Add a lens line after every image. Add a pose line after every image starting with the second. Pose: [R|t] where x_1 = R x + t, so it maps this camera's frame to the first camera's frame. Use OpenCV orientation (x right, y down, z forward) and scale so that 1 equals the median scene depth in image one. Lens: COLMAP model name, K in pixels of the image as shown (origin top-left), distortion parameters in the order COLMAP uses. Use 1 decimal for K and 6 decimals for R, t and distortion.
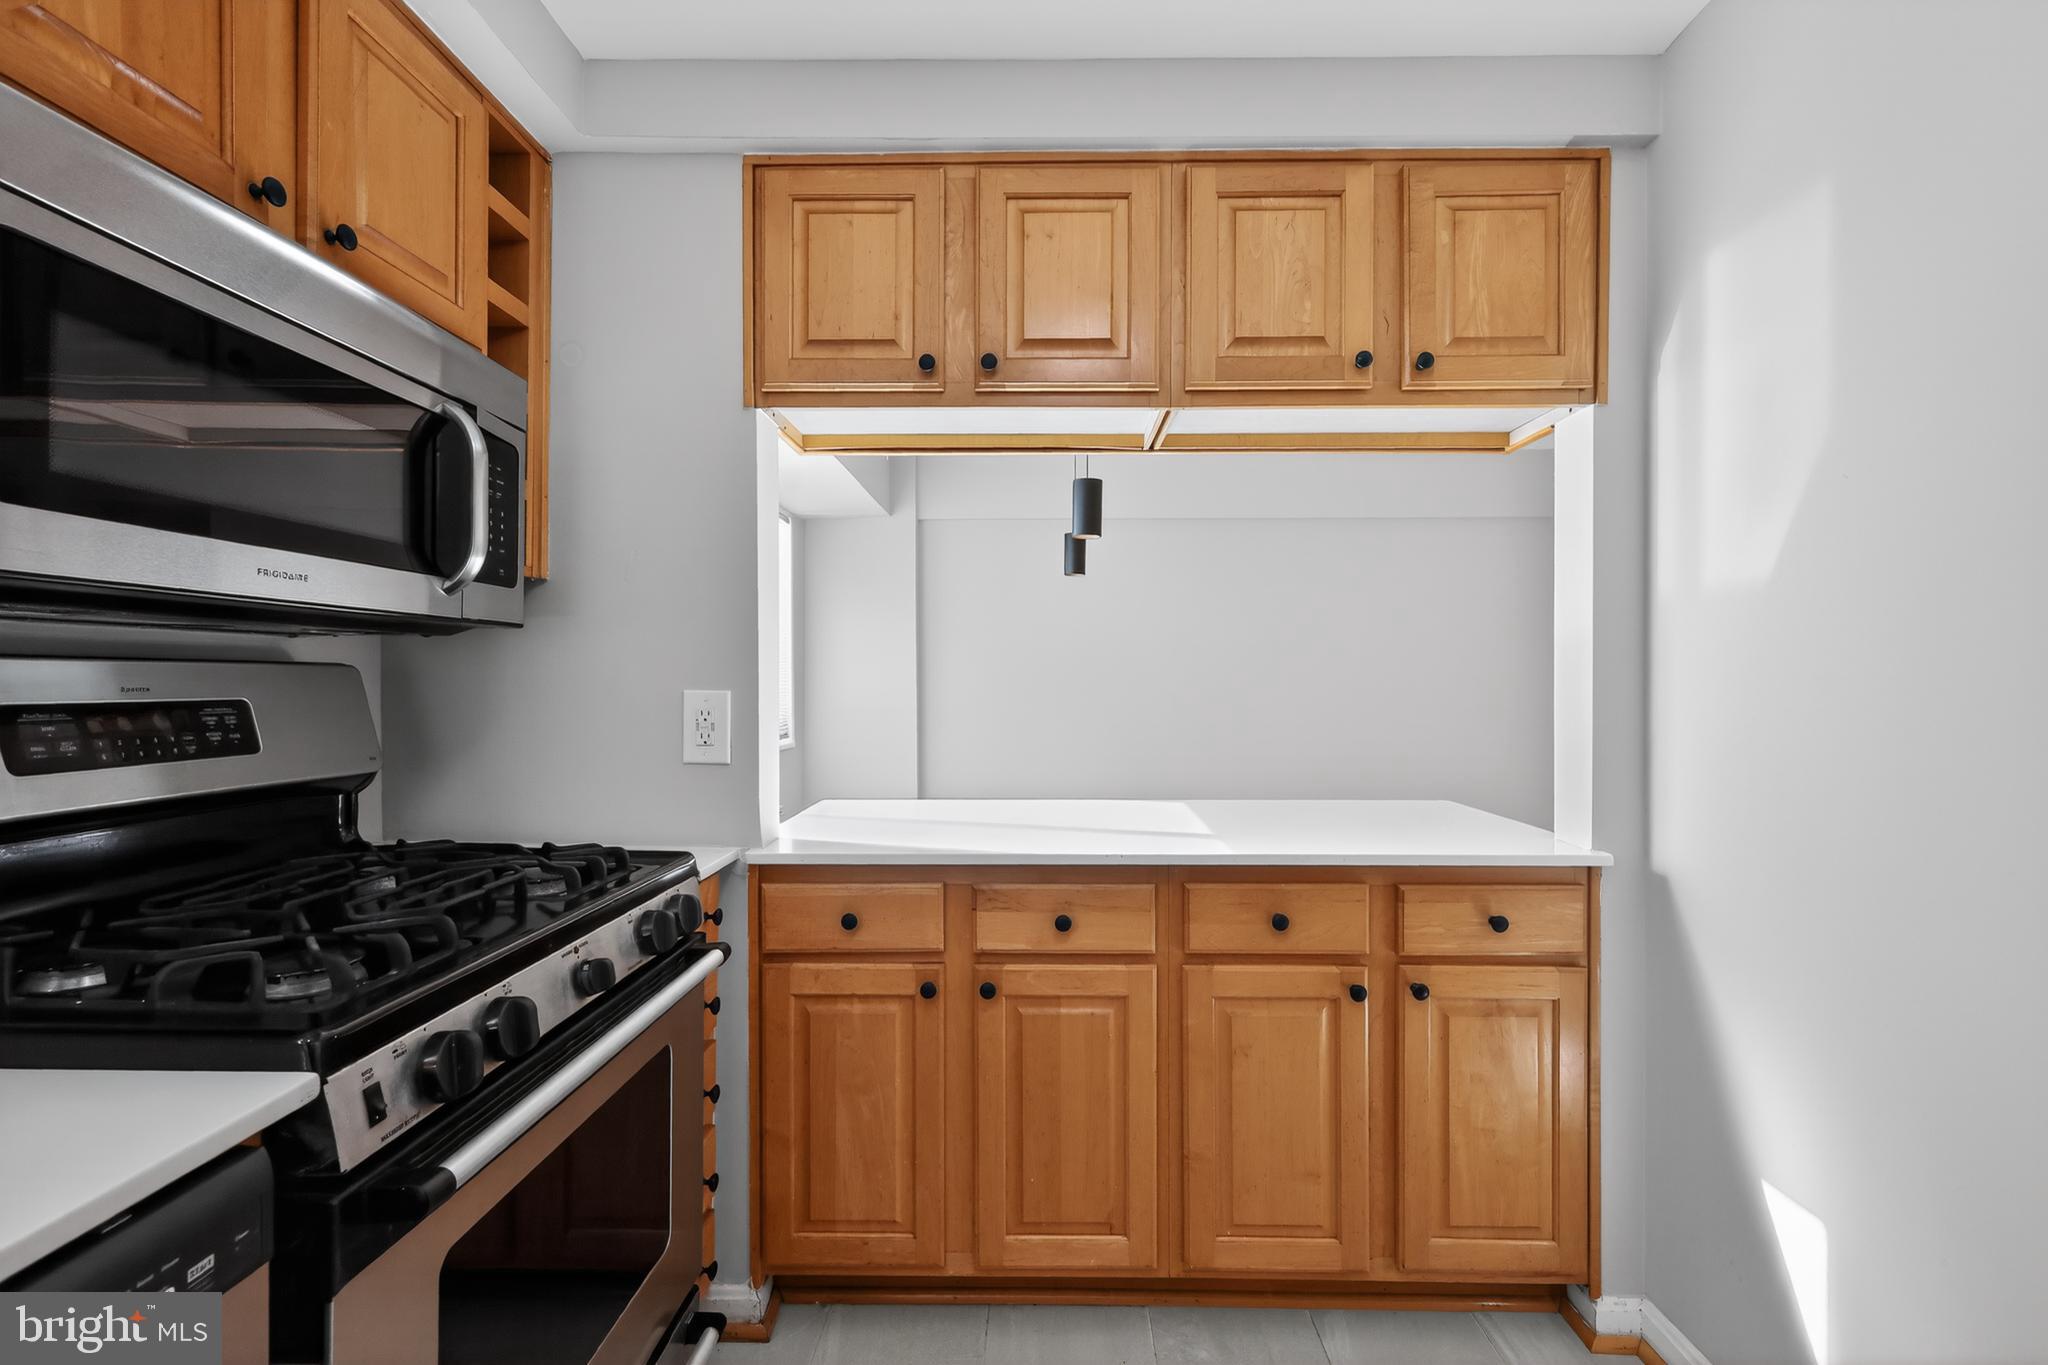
lens RADIAL K [[893.8, 0, 1034.2], [0, 893.8, 684.8], [0, 0, 1]] dist [0.004719, -0.000544]
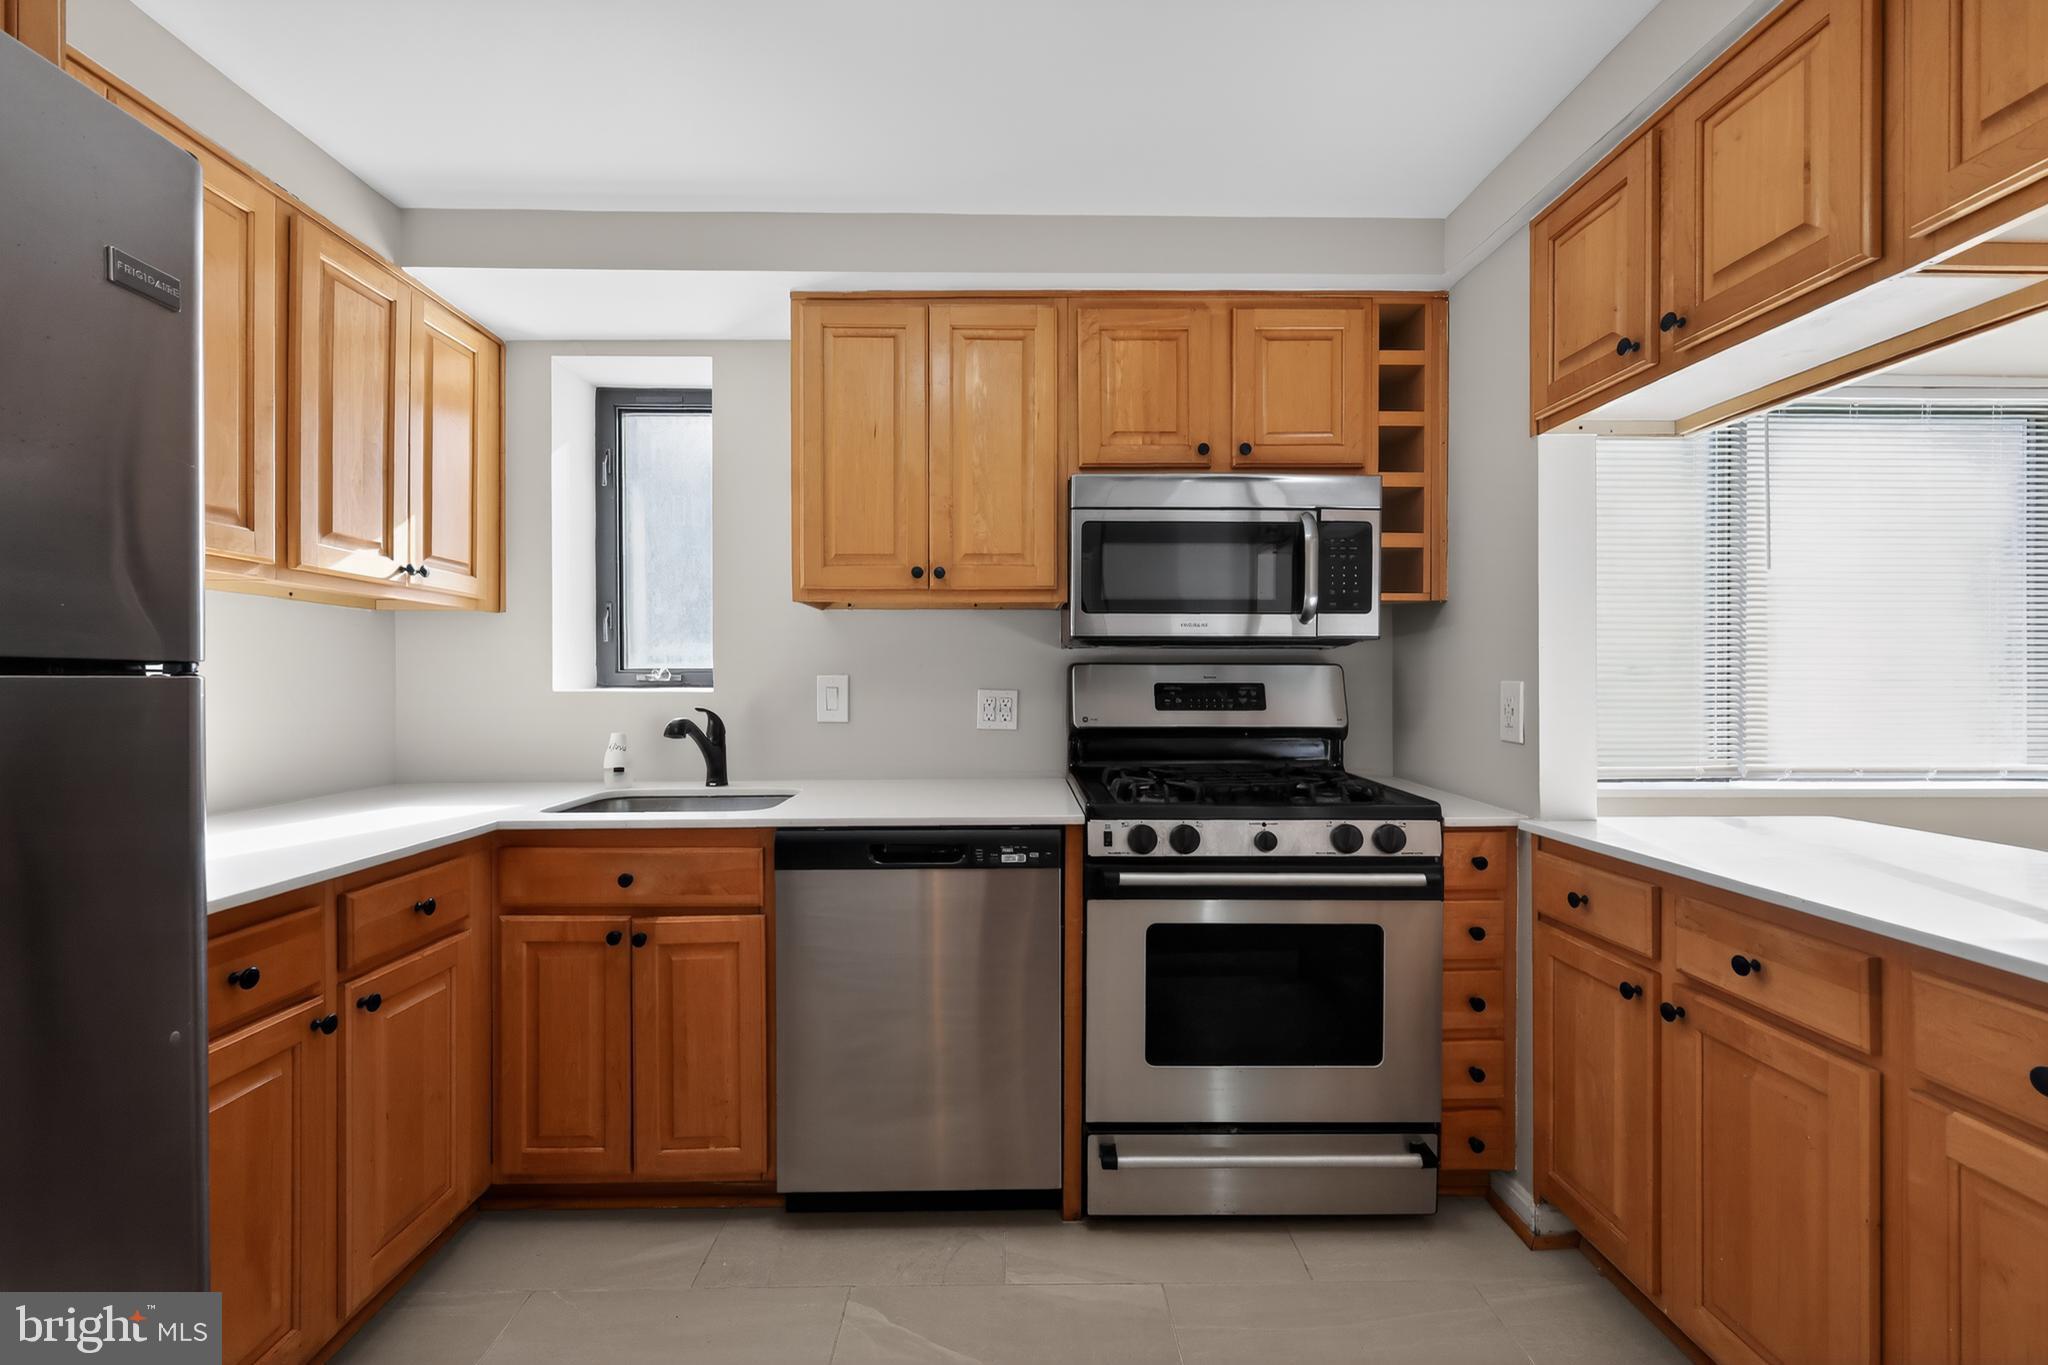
lens RADIAL K [[893.8, 0, 1025.4], [0, 893.8, 680.0], [0, 0, 1]] dist [0.004719, -0.000544]
pose [[0.041786, 0.002363, -0.999124, 0.823171], [-0.006944, 0.999974, 0.002075, 0.006953], [0.999102, 0.006851, 0.041801, 0.303826]]
